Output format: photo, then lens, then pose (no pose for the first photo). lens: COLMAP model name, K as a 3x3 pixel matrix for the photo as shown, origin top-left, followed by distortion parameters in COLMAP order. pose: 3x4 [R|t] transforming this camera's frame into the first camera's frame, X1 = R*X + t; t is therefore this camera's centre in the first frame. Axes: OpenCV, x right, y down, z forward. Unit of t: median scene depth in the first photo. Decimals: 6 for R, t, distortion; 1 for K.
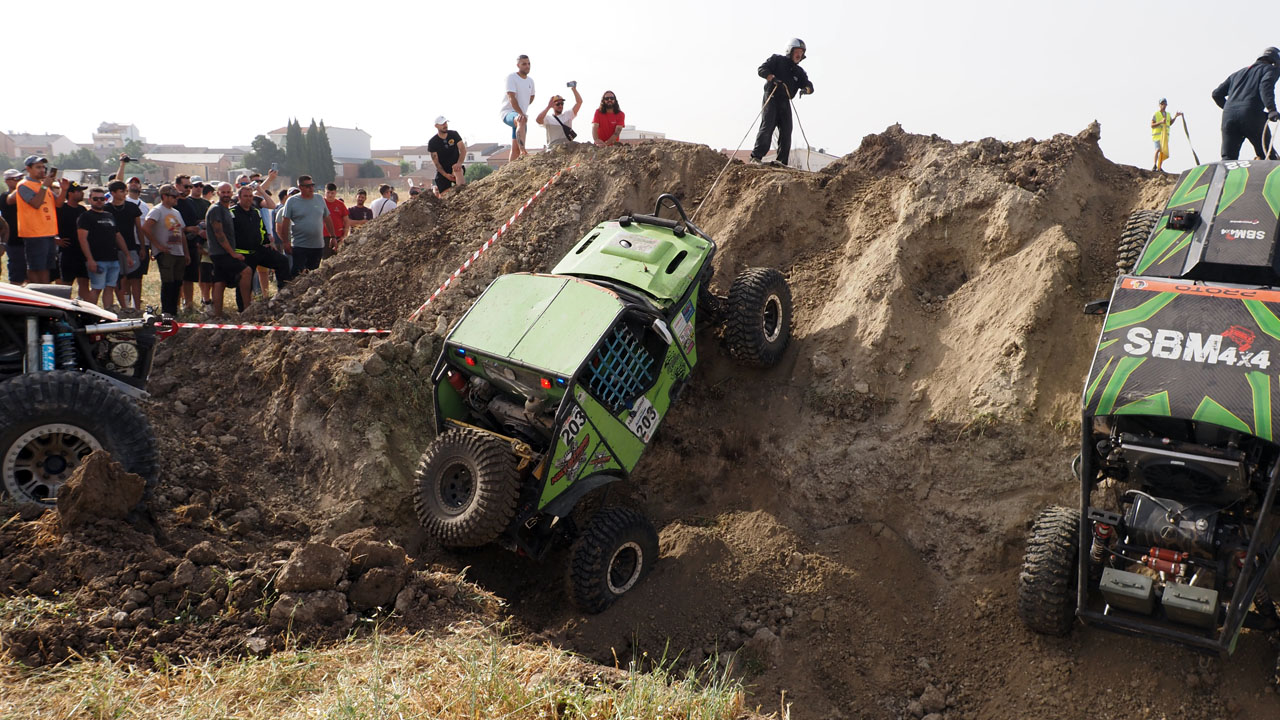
lens RADIAL K [[1361.9, 0, 632.3], [0, 1361.9, 364.7], [0, 0, 1]] dist [-0.054622, 0.000000]
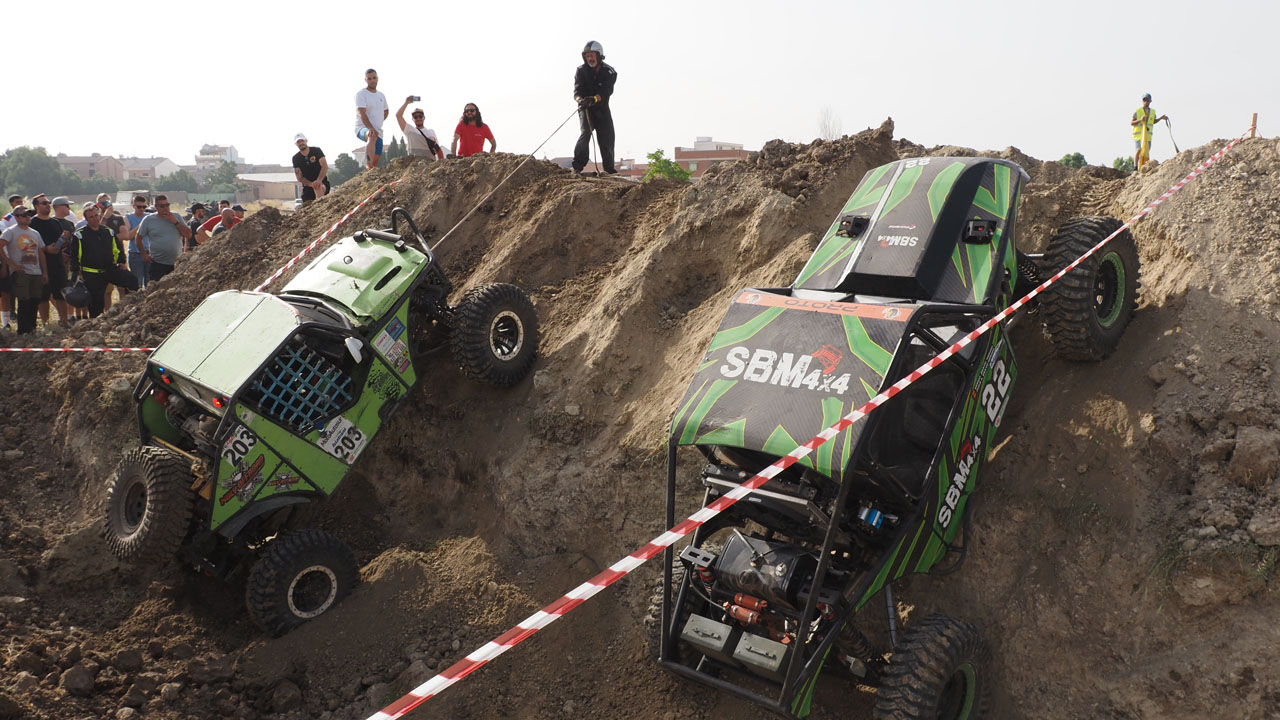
lens RADIAL K [[1361.9, 0, 640.9], [0, 1361.9, 370.7], [0, 0, 1]] dist [-0.054622, 0.000000]
pose [[0.984820, 0.003483, -0.173545, 0.374161], [-0.004157, 0.999985, -0.003526, -0.006706], [0.173530, 0.004194, 0.984820, 0.077755]]
